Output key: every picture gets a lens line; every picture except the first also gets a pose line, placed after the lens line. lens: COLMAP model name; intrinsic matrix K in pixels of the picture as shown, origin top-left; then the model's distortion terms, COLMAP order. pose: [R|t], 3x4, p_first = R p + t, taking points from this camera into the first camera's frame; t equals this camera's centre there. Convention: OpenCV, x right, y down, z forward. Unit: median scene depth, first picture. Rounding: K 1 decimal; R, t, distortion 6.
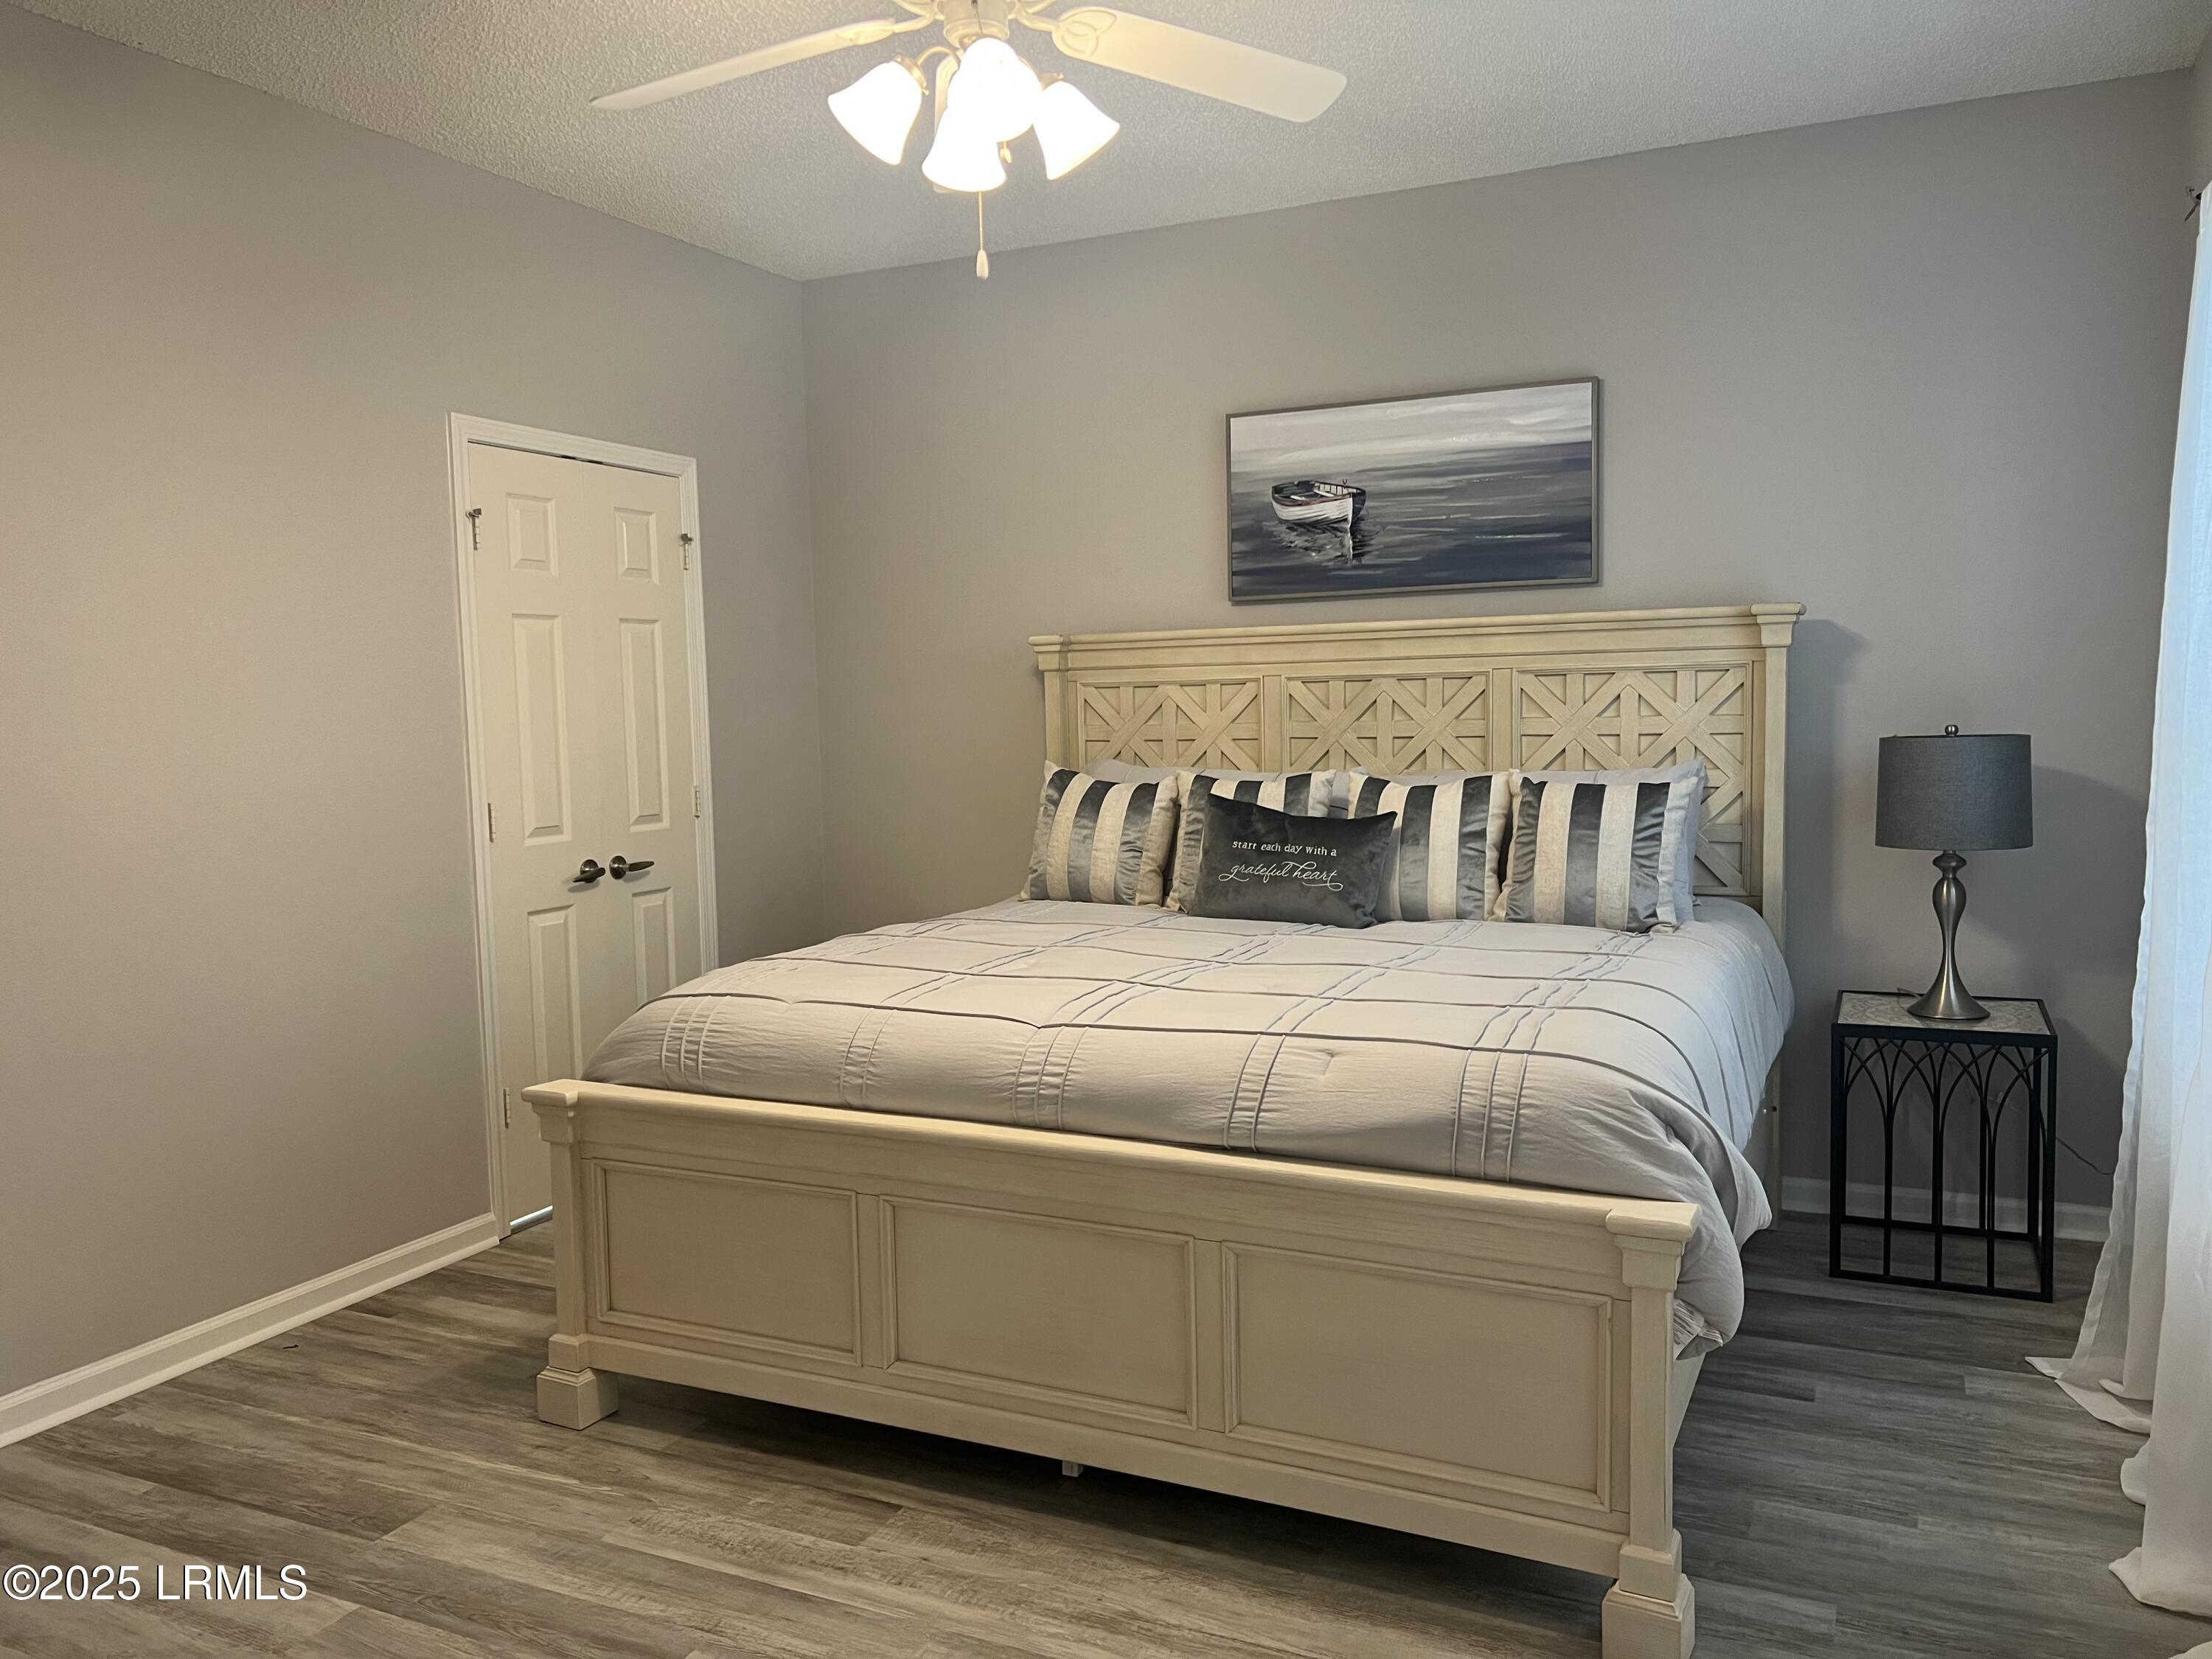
lens RADIAL K [[1646.5, 0, 1106.0], [0, 1646.5, 829.5], [0, 0, 1]] dist [0.080754, -0.006364]
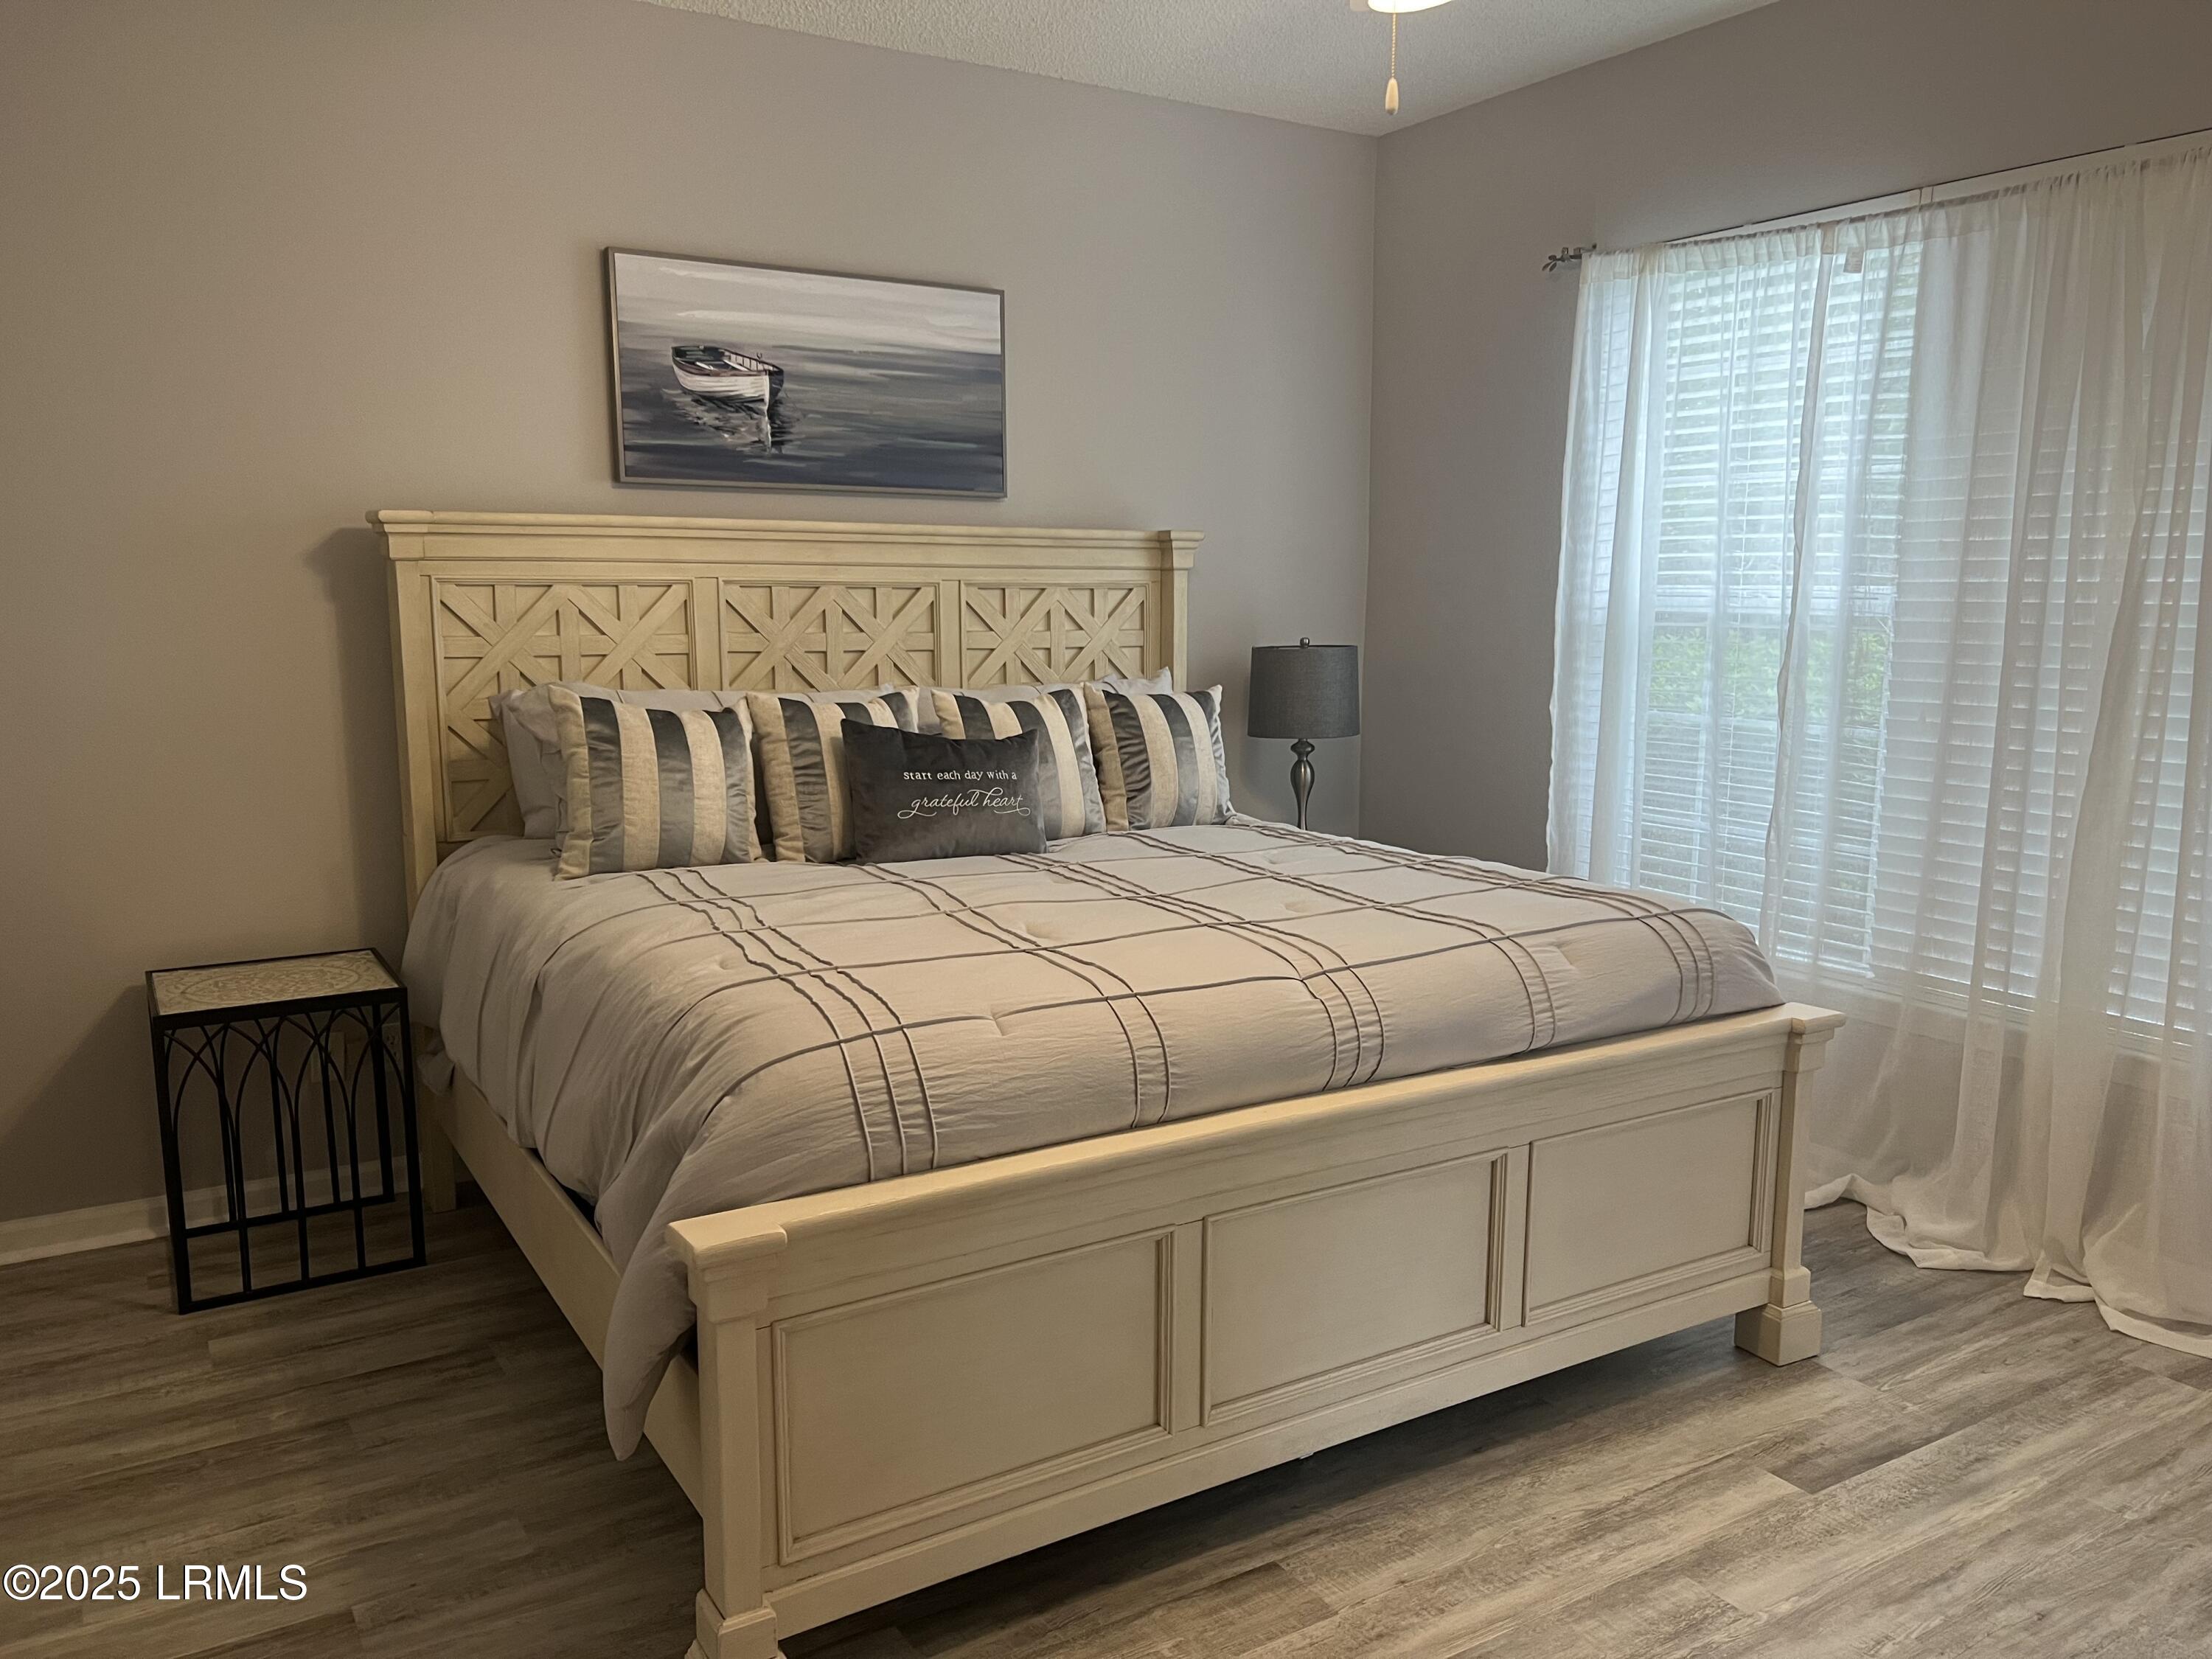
lens RADIAL K [[1661.9, 0, 1106.2], [0, 1661.9, 837.6], [0, 0, 1]] dist [0.037389, -0.000825]
pose [[0.539493, -0.100982, 0.835912, -0.541934], [0.055514, 0.994888, 0.084359, -0.023907], [-0.840158, 0.000893, 0.542341, 0.393766]]
